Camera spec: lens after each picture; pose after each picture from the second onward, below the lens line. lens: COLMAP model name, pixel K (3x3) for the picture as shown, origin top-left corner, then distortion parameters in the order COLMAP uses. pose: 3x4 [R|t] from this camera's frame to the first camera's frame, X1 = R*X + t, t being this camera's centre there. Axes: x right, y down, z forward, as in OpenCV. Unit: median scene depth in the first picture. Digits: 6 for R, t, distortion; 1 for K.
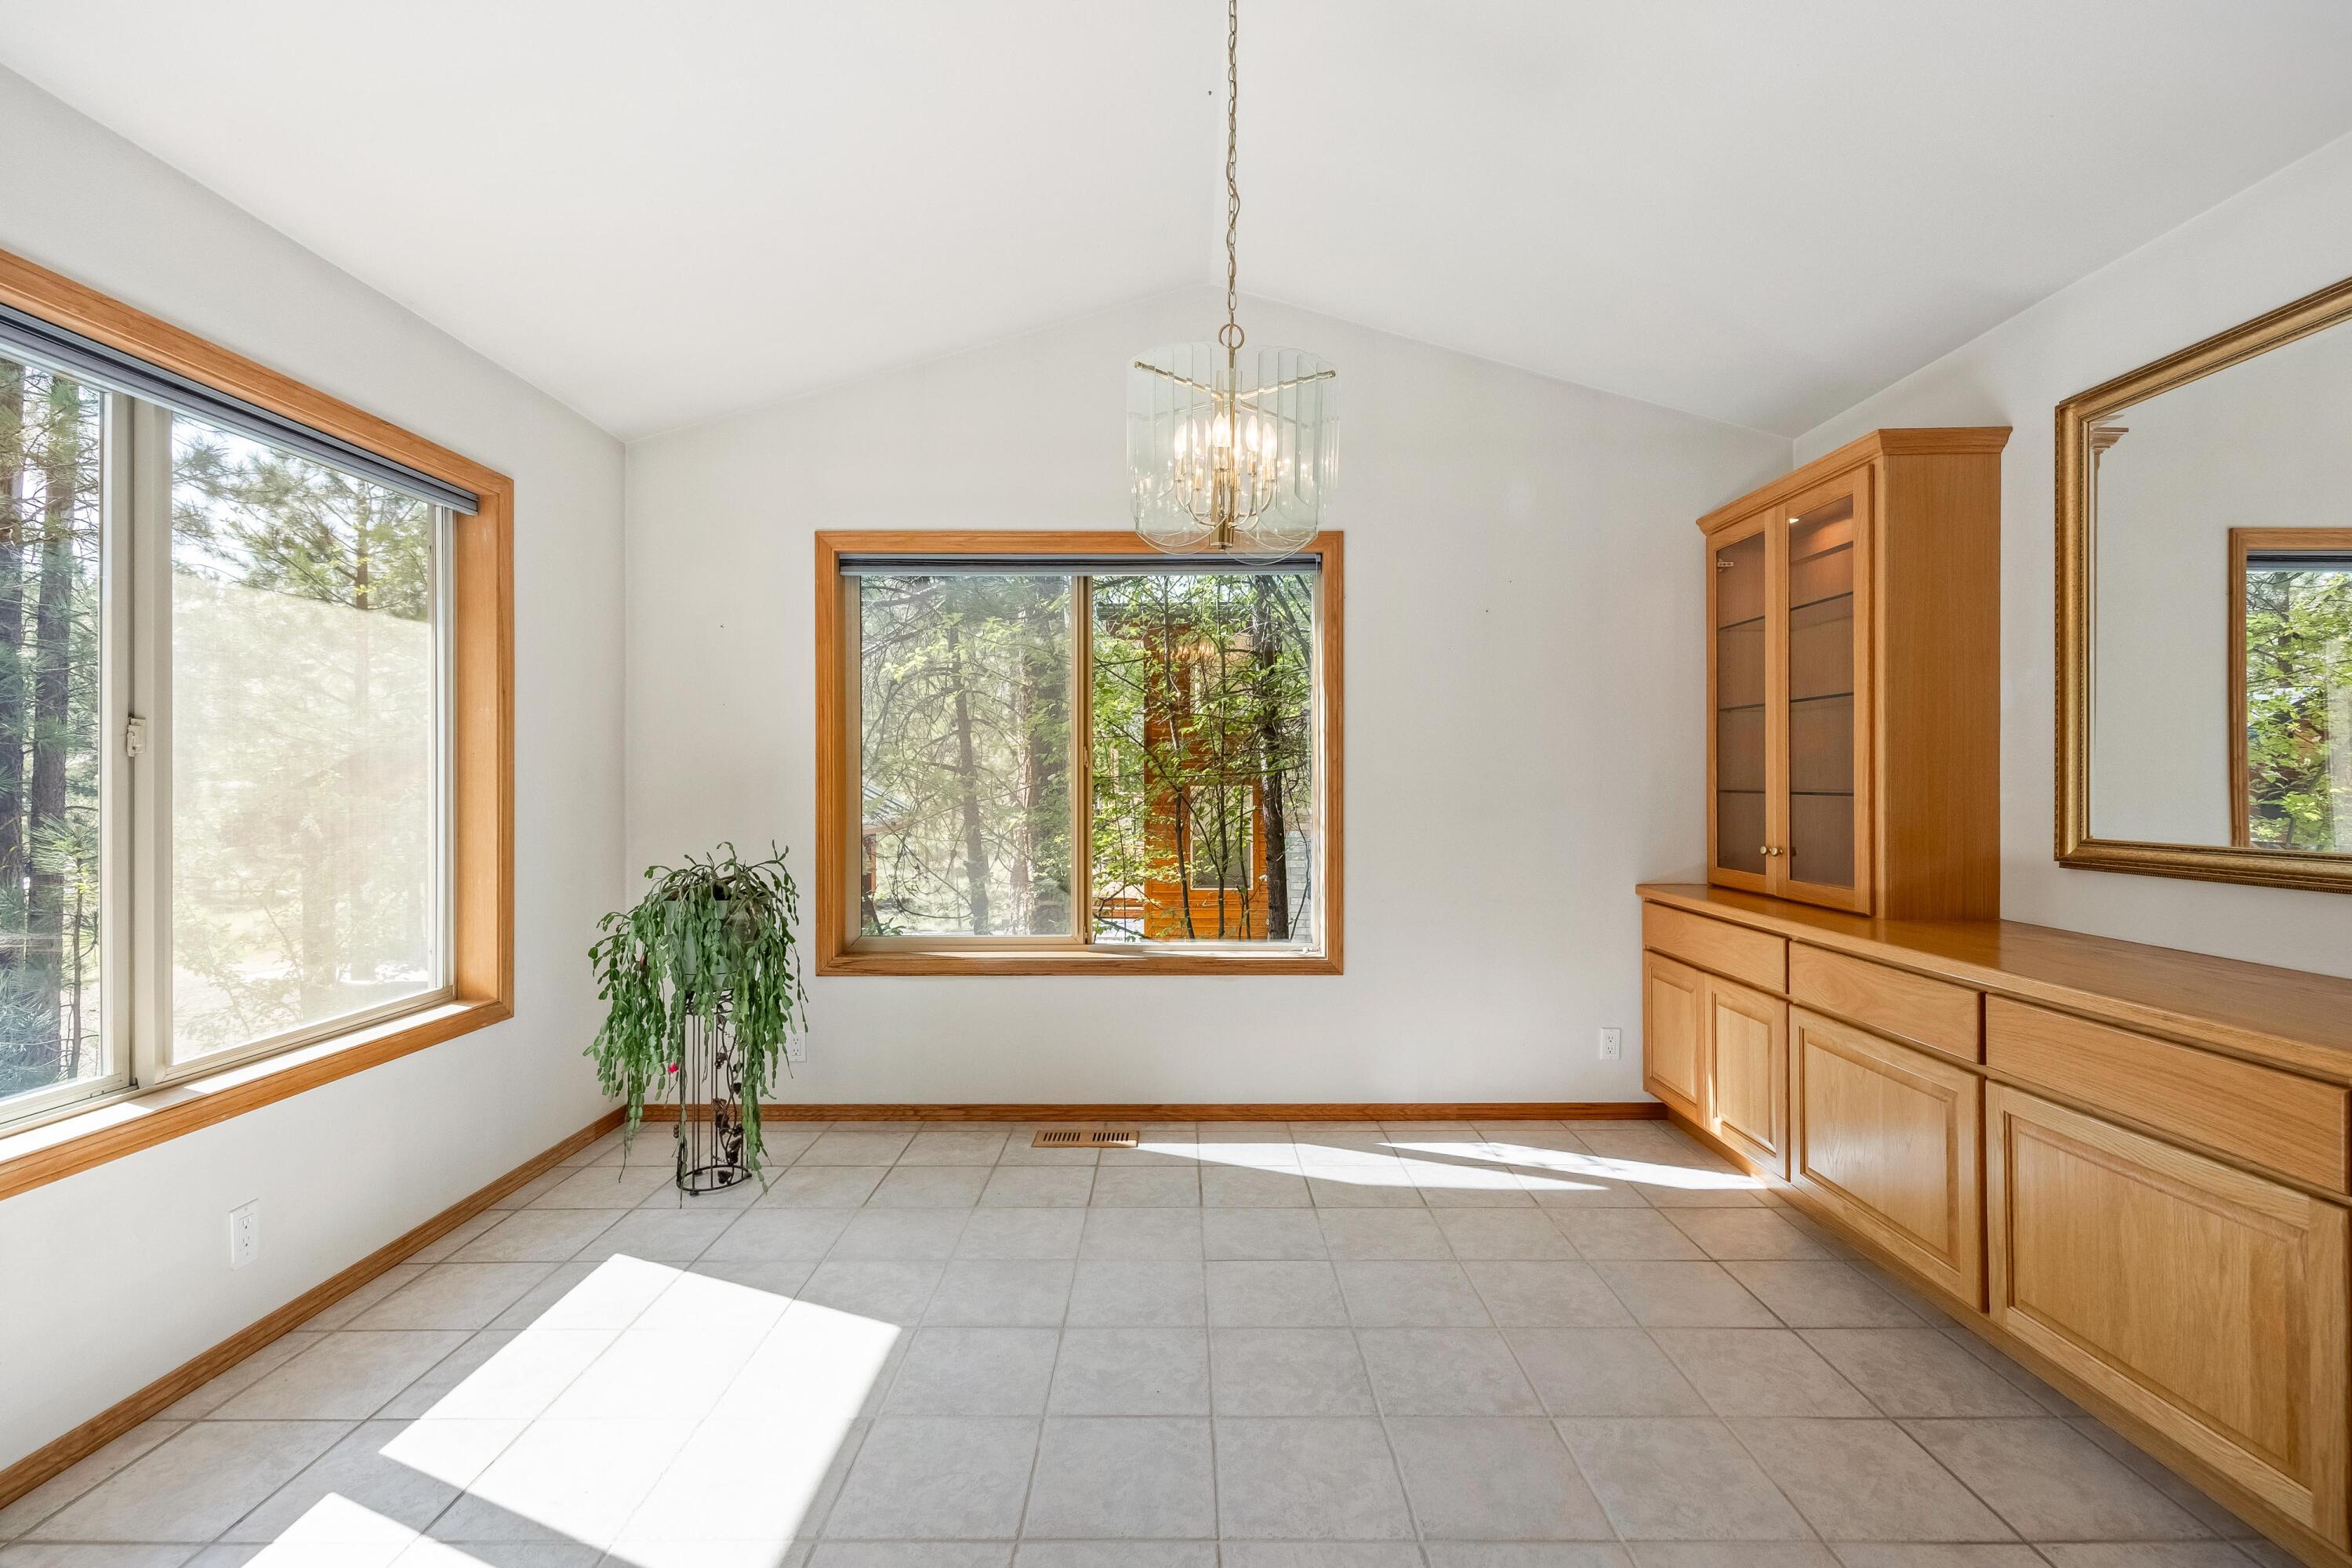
lens RADIAL K [[1043.3, 0, 1183.3], [0, 1043.3, 778.7], [0, 0, 1]] dist [0.014635, -0.003312]
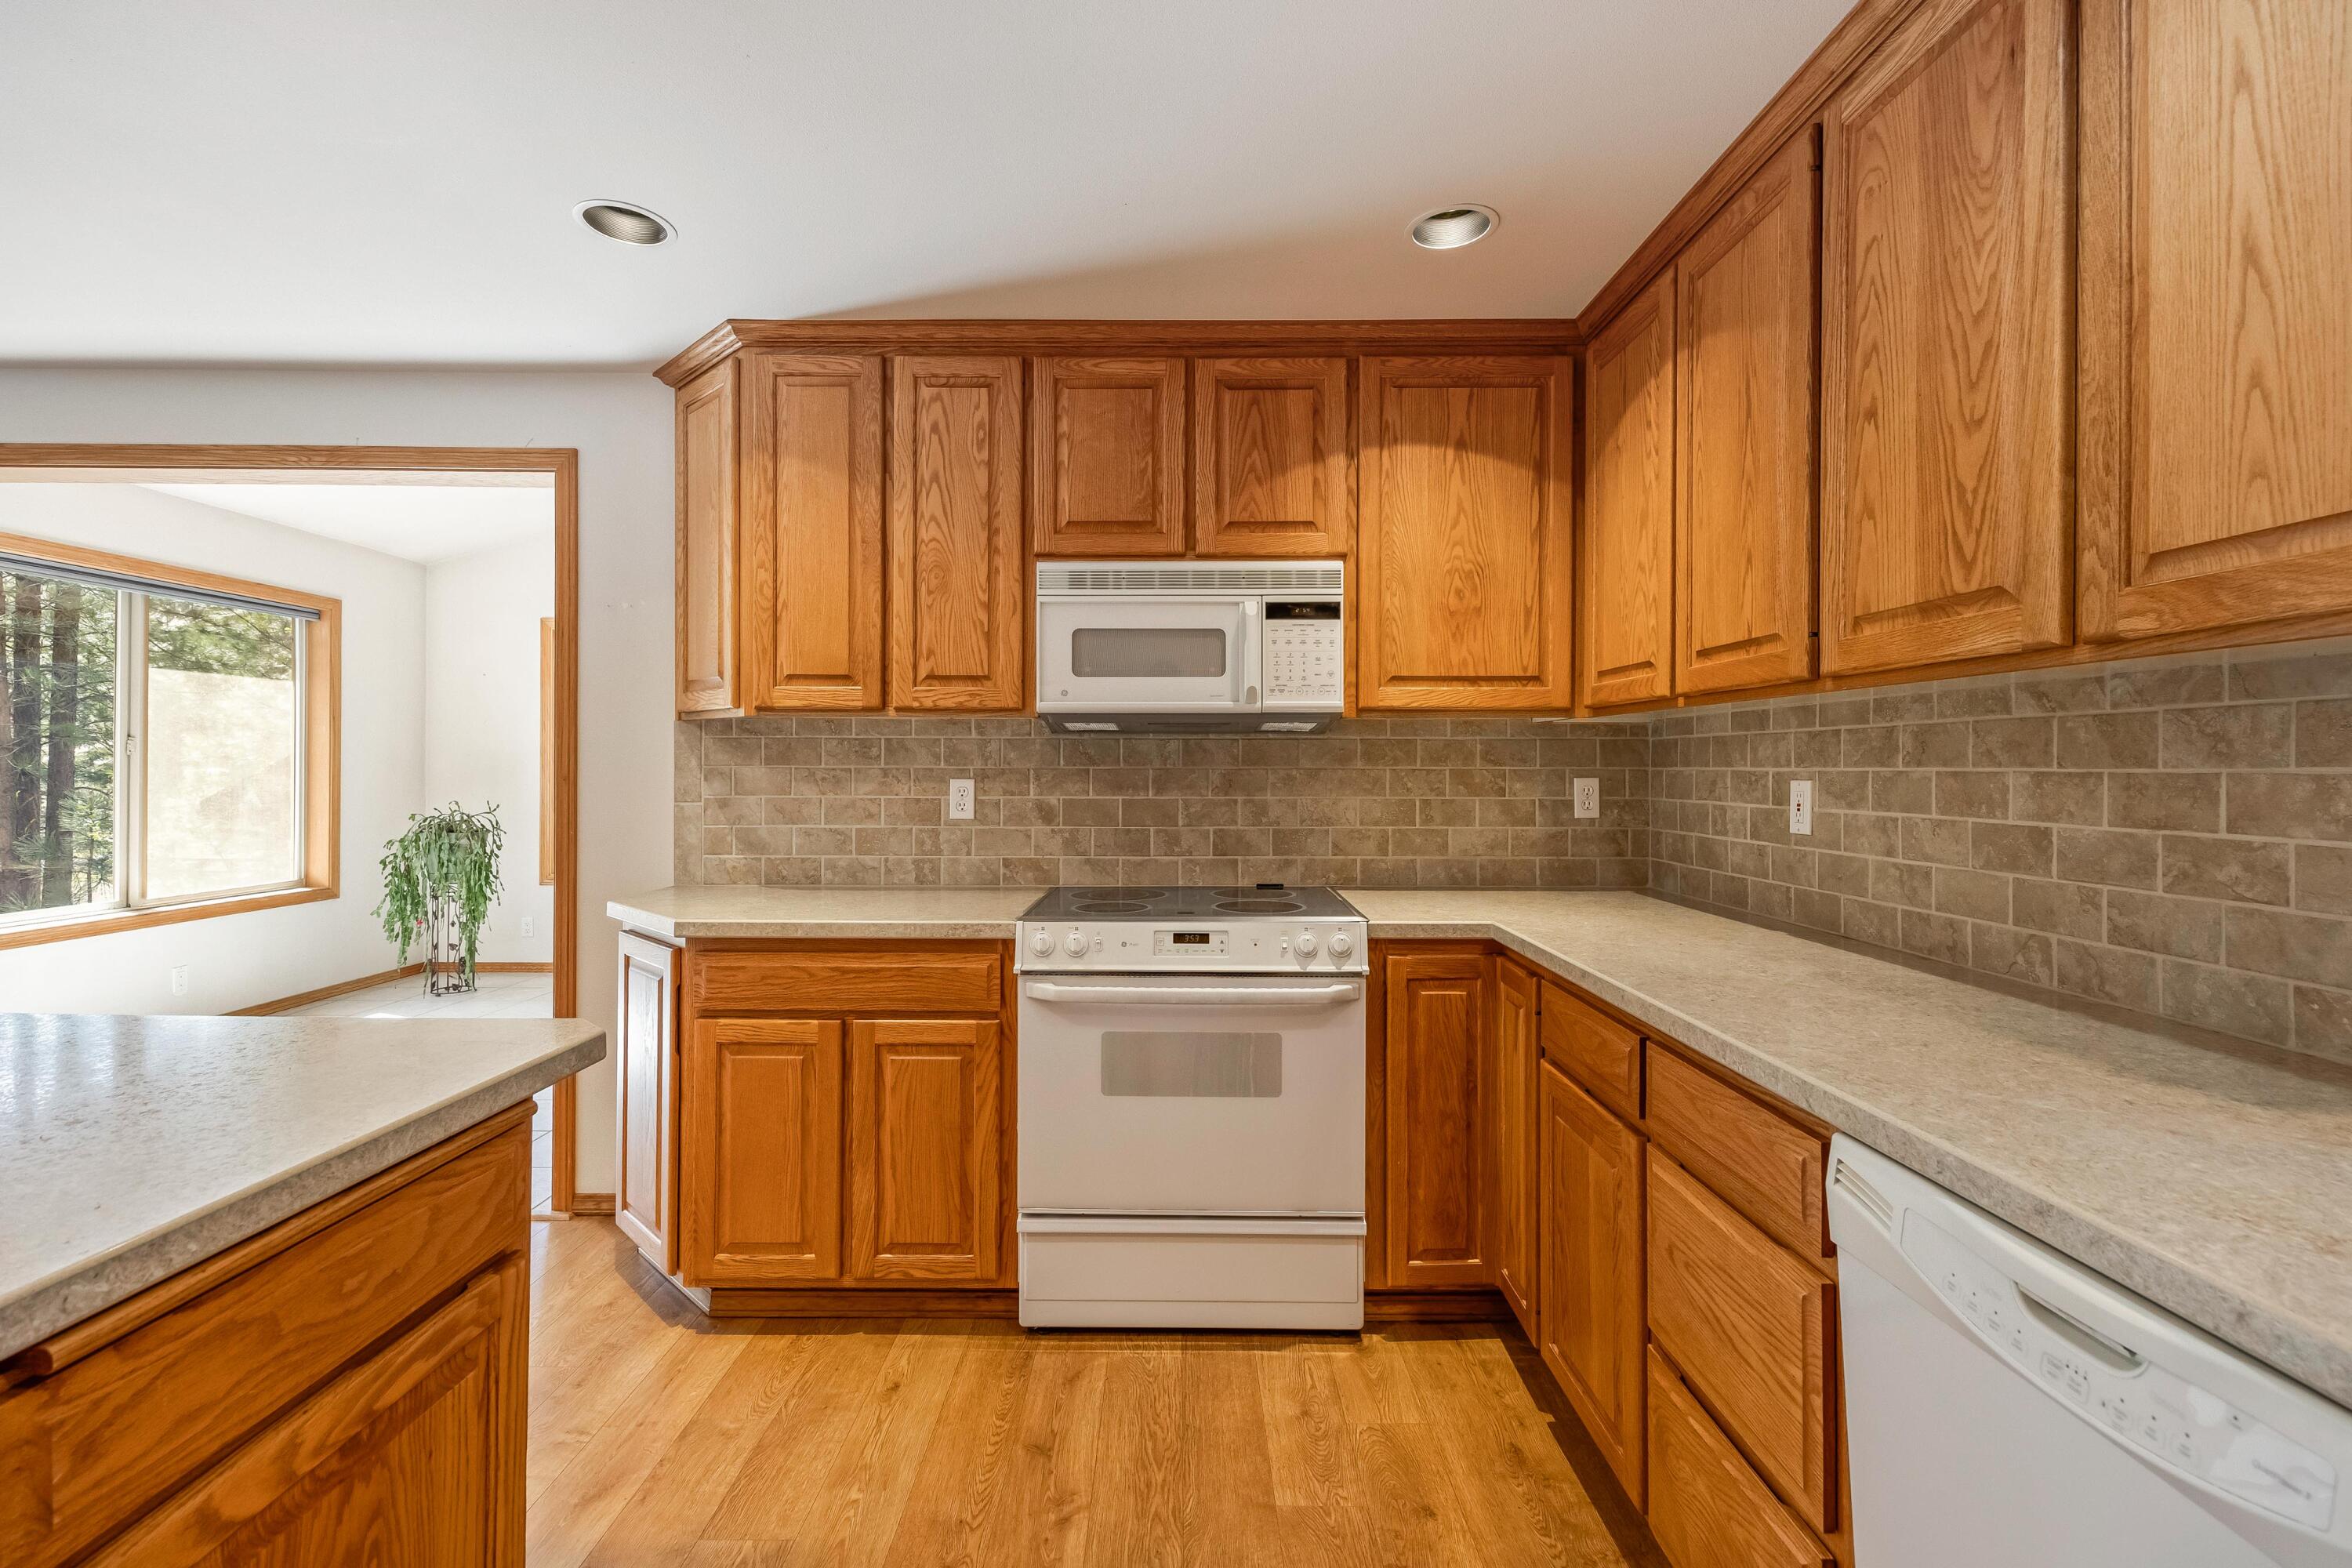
lens RADIAL K [[1043.3, 0, 1173.3], [0, 1043.3, 769.2], [0, 0, 1]] dist [0.014635, -0.003312]
pose [[0.999982, 0.004558, -0.003876, 0.825415], [-0.004566, 0.999987, -0.002112, 0.003275], [0.003866, 0.002129, 0.999990, -0.826575]]
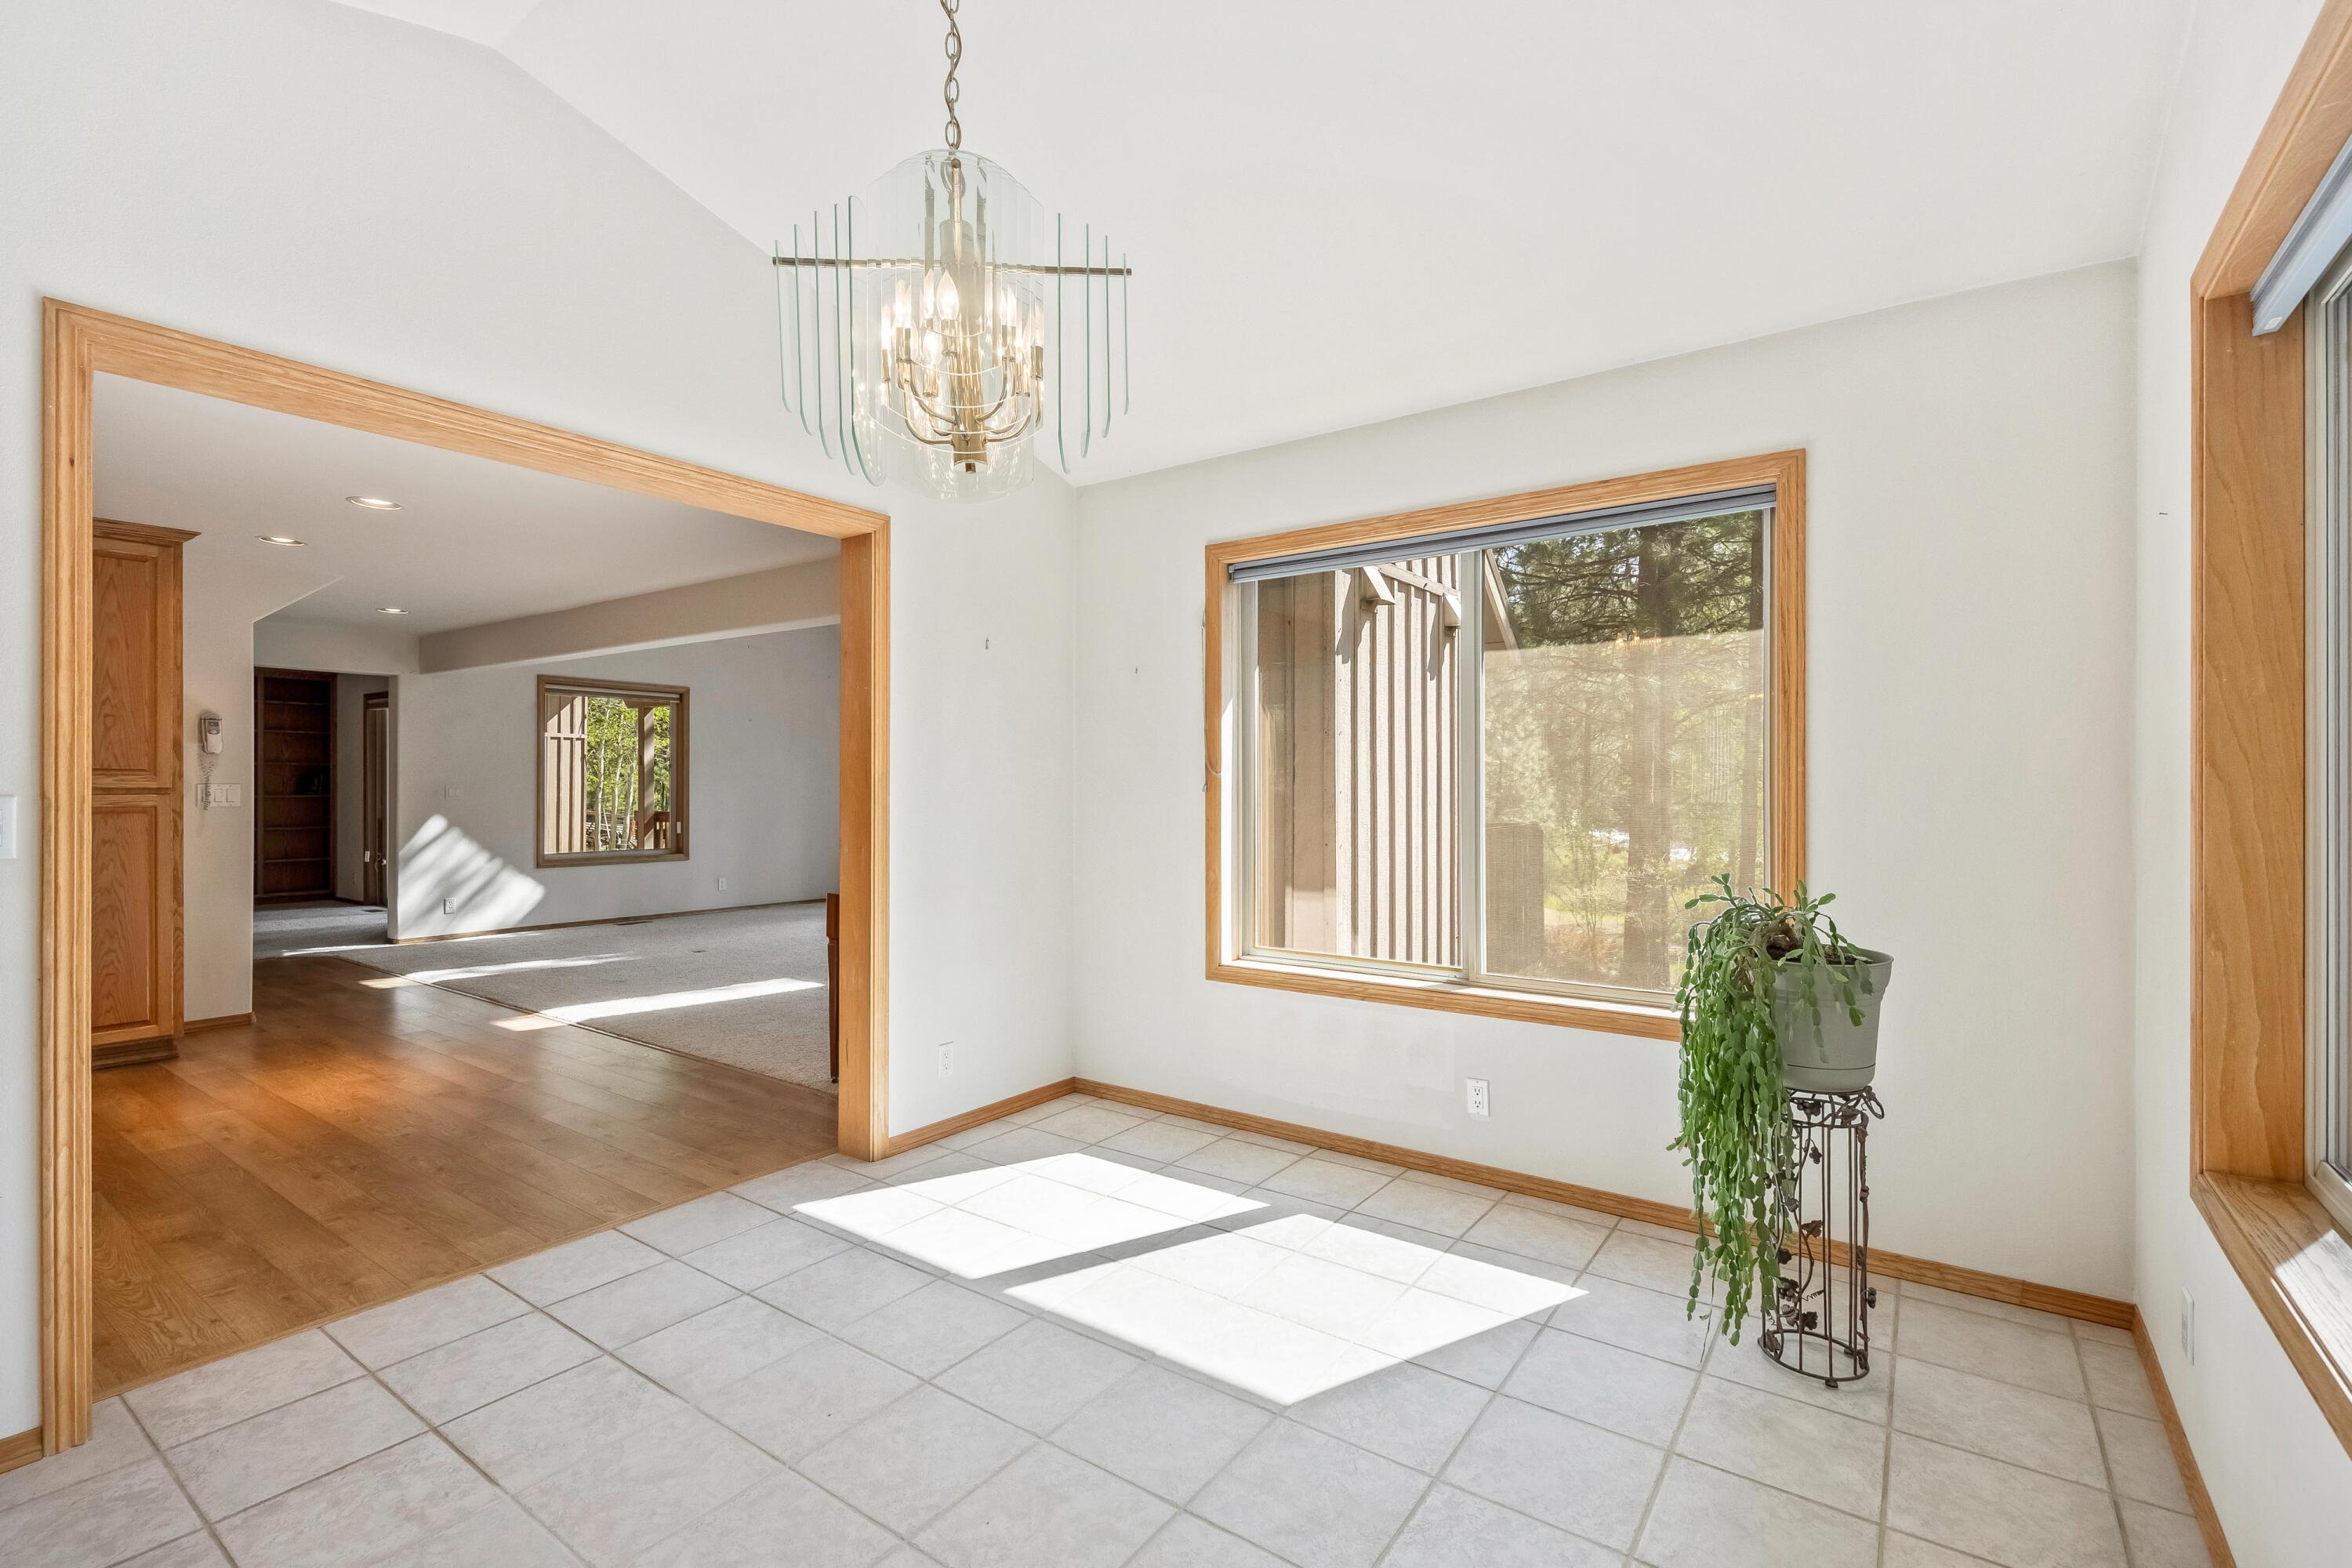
lens RADIAL K [[1043.3, 0, 1183.1], [0, 1043.3, 791.7], [0, 0, 1]] dist [0.014635, -0.003312]
pose [[-0.592487, 0.002004, -0.805577, 0.199883], [0.005332, 0.999985, -0.001433, 0.000300], [0.805562, -0.005144, -0.592489, 0.579601]]
